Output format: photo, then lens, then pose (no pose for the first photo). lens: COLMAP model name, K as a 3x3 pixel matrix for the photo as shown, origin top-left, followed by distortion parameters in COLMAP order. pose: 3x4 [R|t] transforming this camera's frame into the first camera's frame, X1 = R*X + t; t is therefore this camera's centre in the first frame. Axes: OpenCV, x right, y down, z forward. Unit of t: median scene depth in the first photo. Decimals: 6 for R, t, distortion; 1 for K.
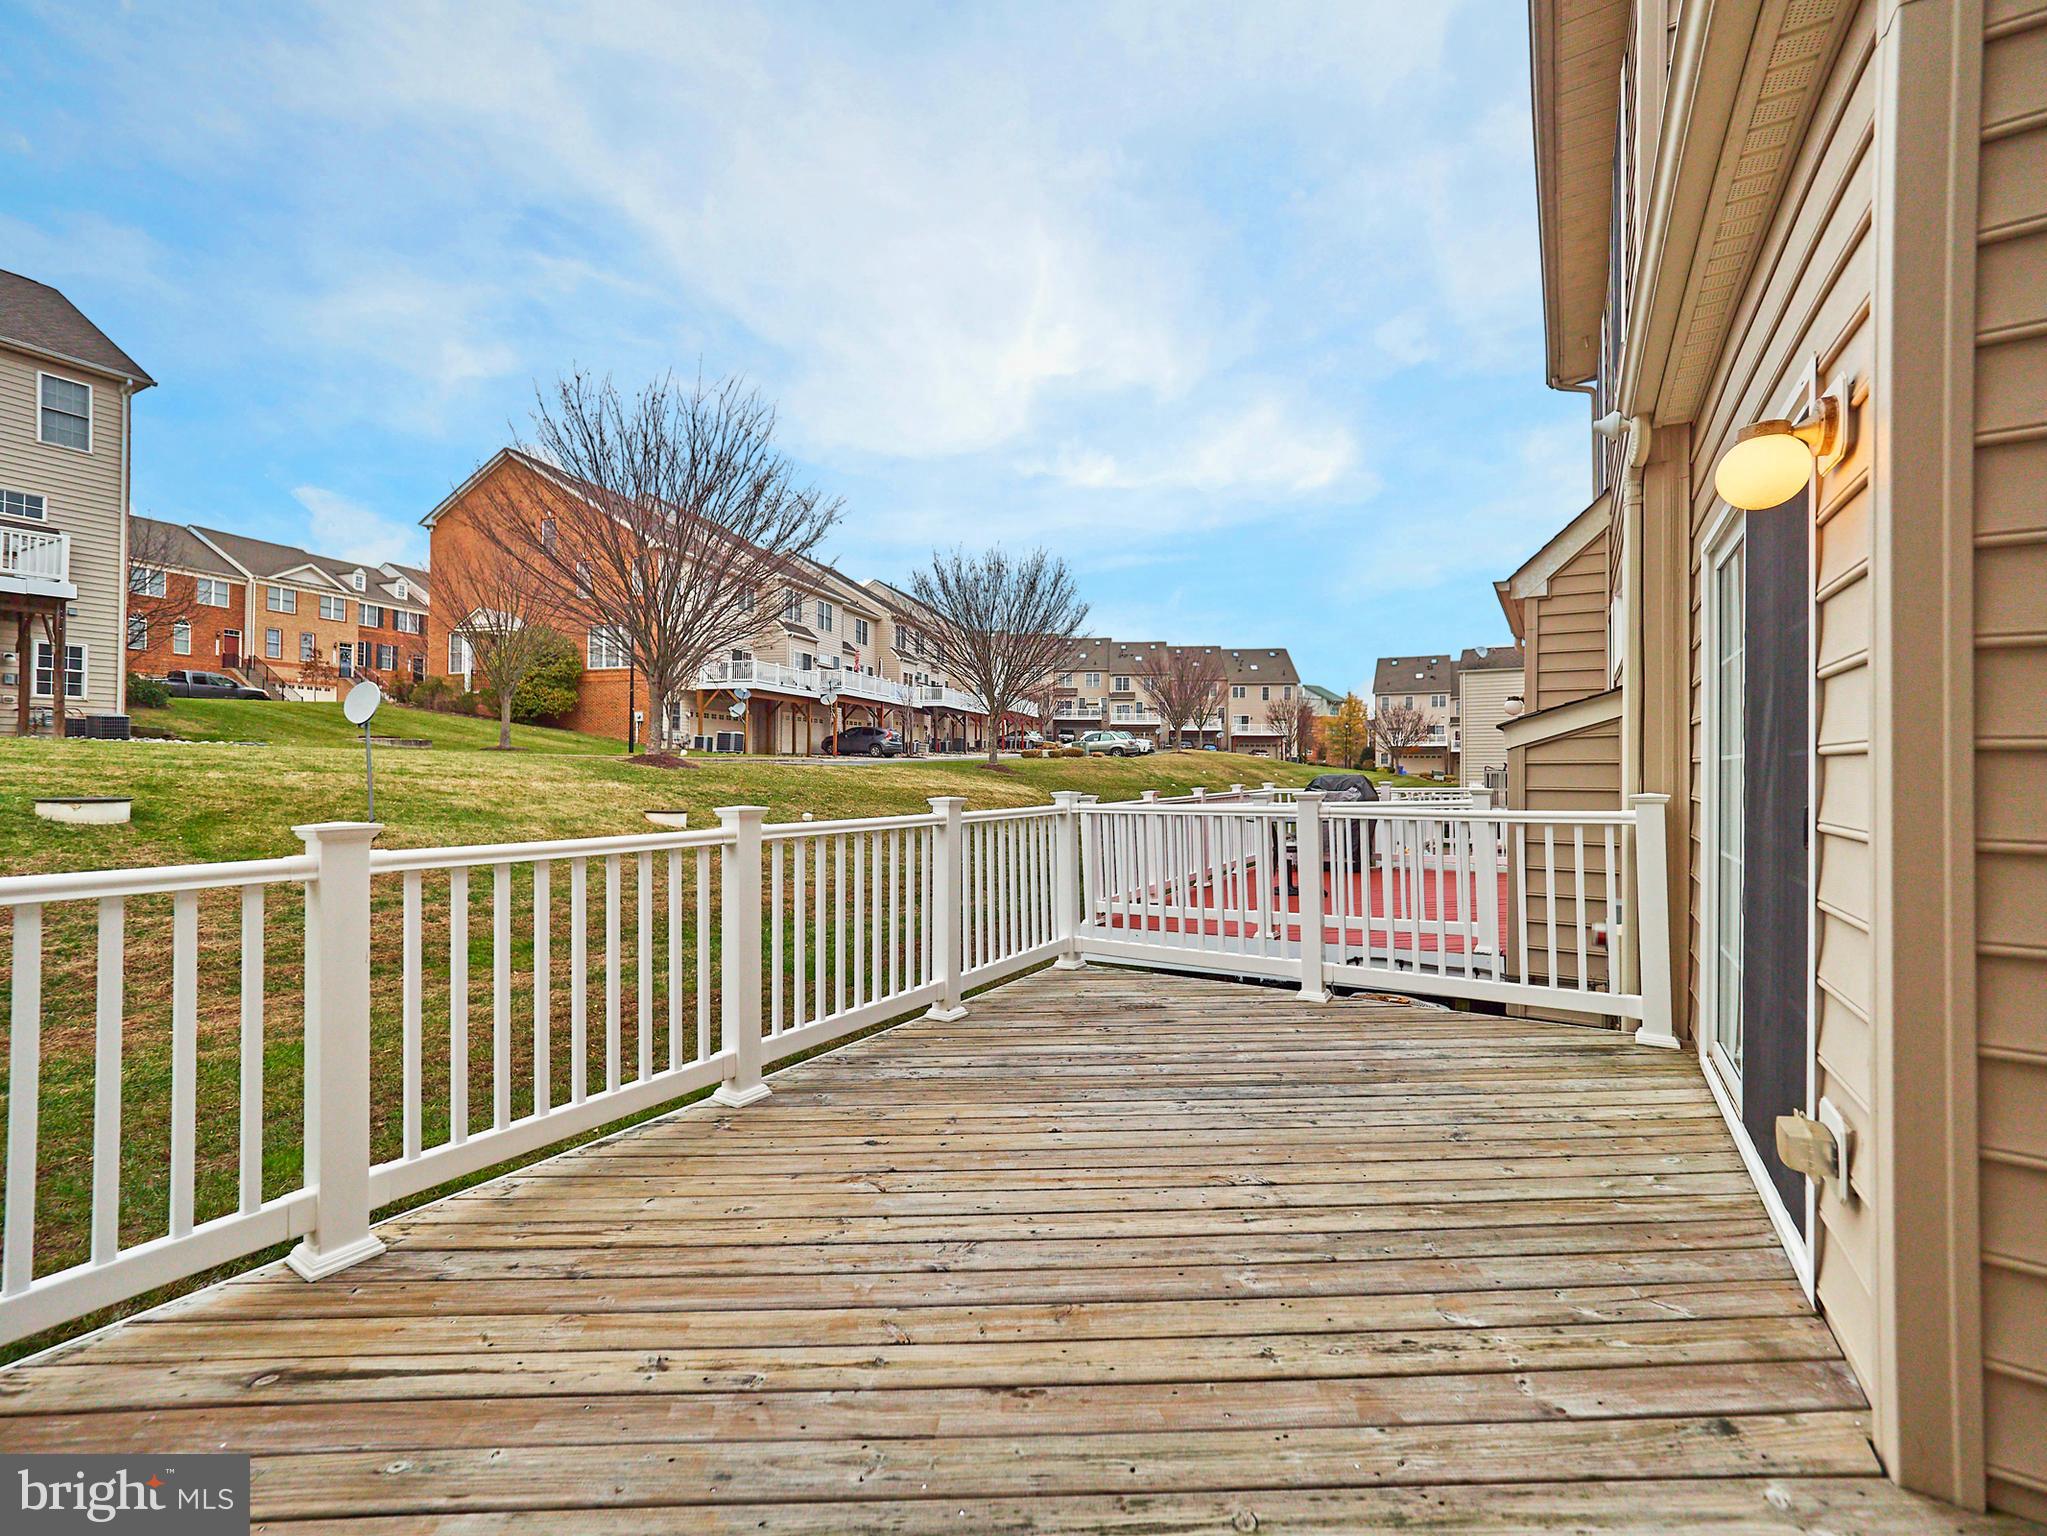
lens RADIAL K [[863.3, 0, 1038.5], [0, 863.3, 761.1], [0, 0, 1]] dist [-0.003561, 0.002867]
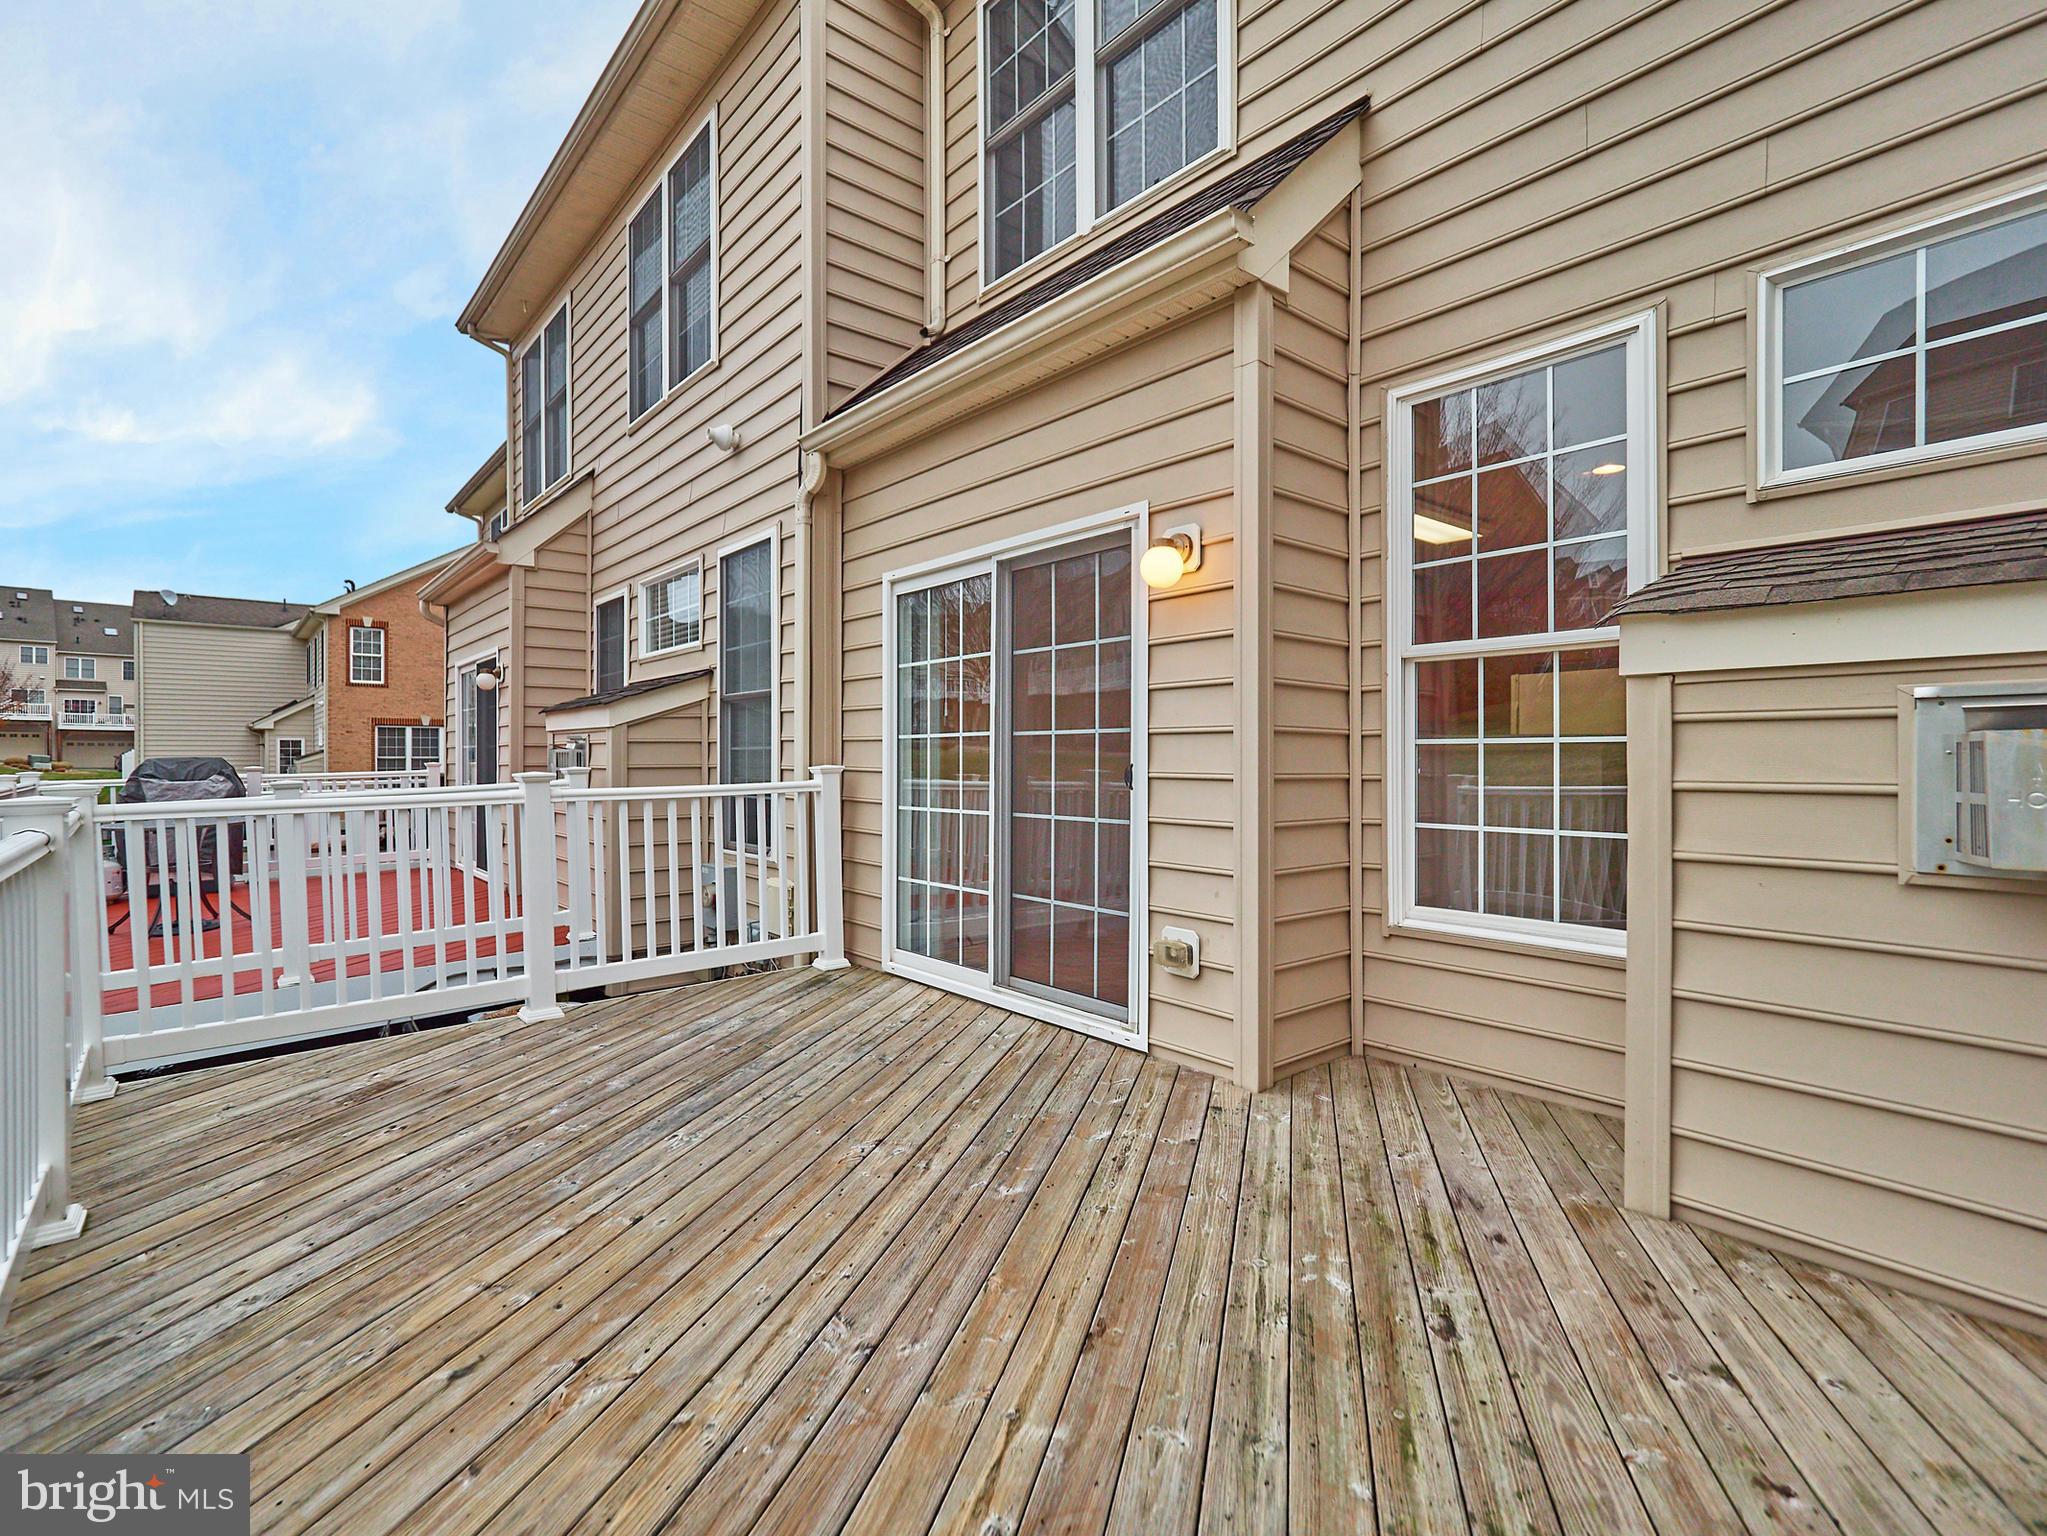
lens RADIAL K [[950.1, 0, 1015.7], [0, 950.1, 768.3], [0, 0, 1]] dist [0.005387, 0.002485]
pose [[0.325131, -0.020110, 0.945455, -0.333288], [-0.004223, 0.999733, 0.022717, 0.006775], [-0.945659, -0.011379, 0.324959, 0.214323]]
